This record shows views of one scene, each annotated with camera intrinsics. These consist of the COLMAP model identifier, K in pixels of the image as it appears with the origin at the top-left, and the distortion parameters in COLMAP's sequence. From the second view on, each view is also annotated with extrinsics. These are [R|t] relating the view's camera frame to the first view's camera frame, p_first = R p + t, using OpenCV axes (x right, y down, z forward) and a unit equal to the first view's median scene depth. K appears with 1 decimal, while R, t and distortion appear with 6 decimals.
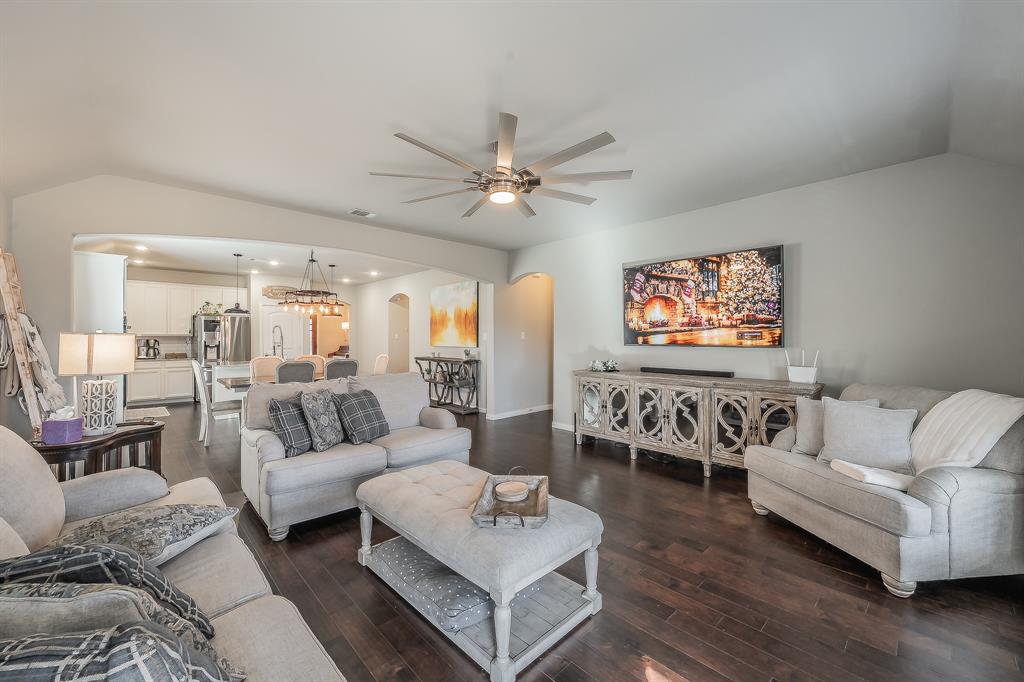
lens RADIAL K [[408.2, 0, 512.0], [0, 408.2, 341.0], [0, 0, 1]] dist [0.008179, -0.000270]
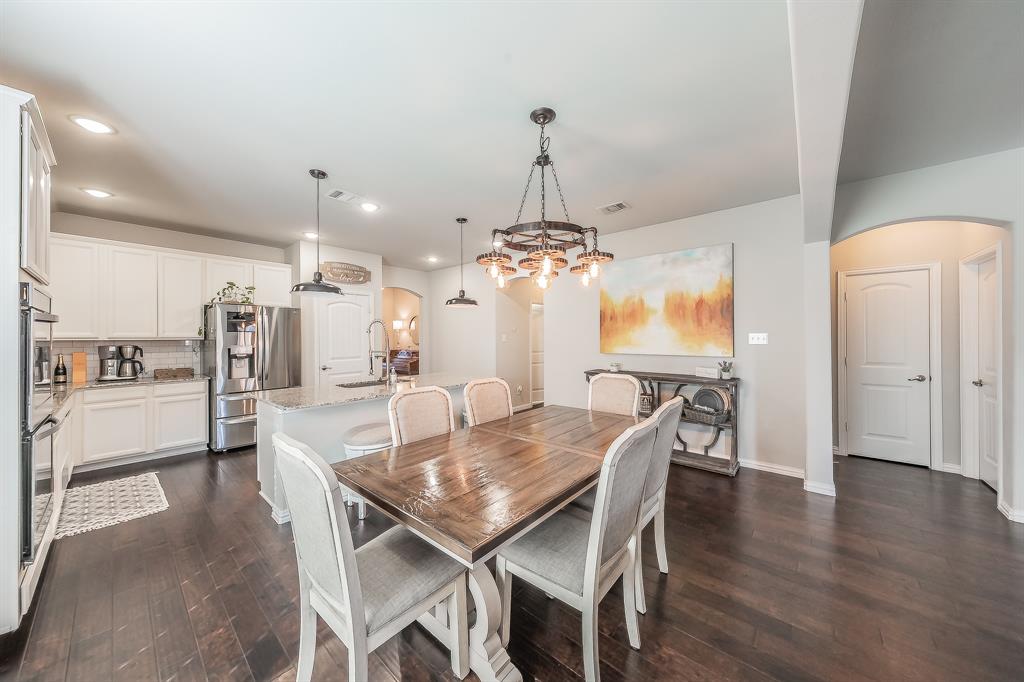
lens RADIAL K [[346.1, 0, 512.0], [0, 346.1, 341.0], [0, 0, 1]] dist [0.000041, -0.000039]
pose [[0.994614, -0.004368, 0.103559, -0.404318], [0.004862, 0.999978, -0.004521, -0.005520], [-0.103537, 0.005000, 0.994613, 0.474697]]
